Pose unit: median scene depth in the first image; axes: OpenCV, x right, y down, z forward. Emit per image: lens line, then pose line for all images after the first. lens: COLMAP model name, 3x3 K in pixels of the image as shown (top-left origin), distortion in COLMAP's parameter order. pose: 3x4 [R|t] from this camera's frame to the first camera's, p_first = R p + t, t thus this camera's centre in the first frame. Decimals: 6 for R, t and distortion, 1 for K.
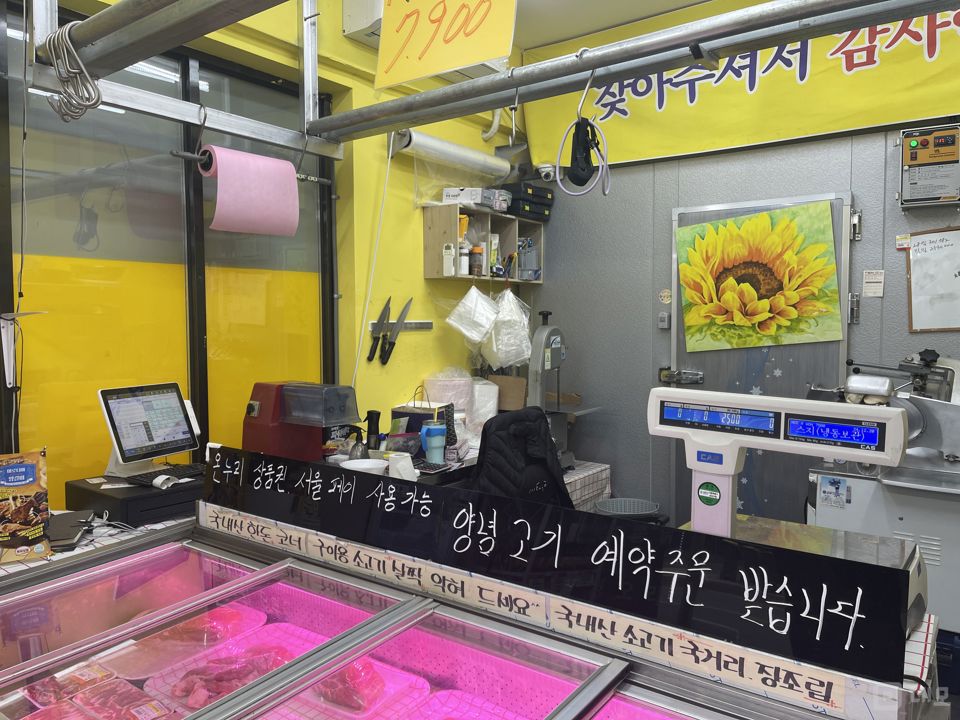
lens RADIAL K [[707.0, 0, 481.0], [0, 707.0, 355.7], [0, 0, 1]] dist [0.041323, -0.042532]
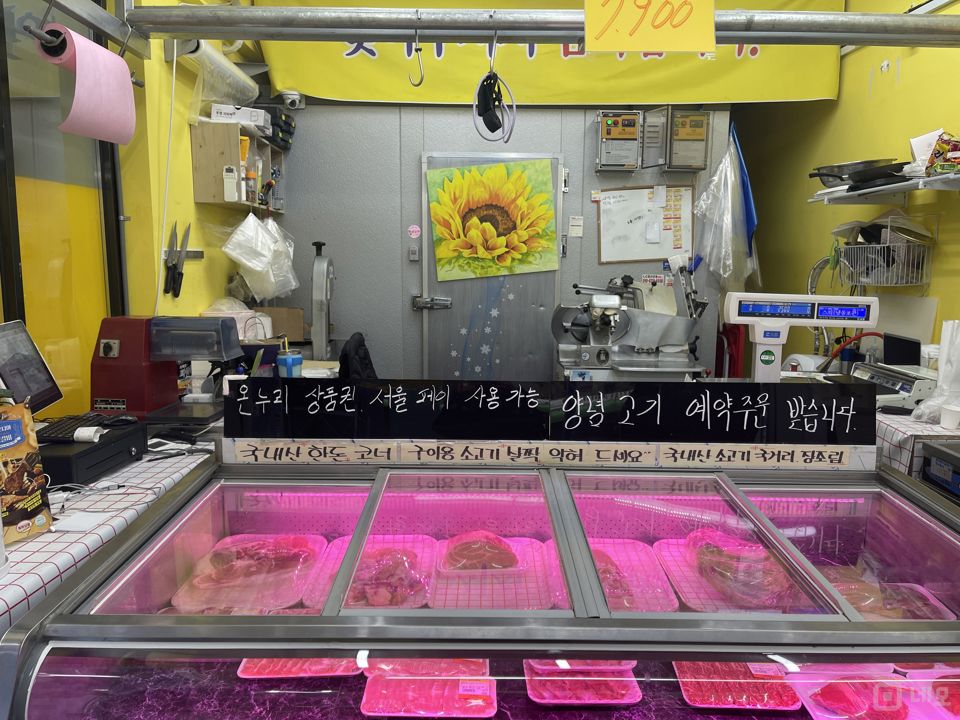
lens RADIAL K [[707.0, 0, 476.5], [0, 707.0, 359.1], [0, 0, 1]] dist [0.041323, -0.042532]
pose [[0.806178, -0.074860, 0.586919, -0.691352], [0.019996, 0.994844, 0.099423, 0.016114], [-0.591336, -0.068417, 0.803518, 0.064220]]
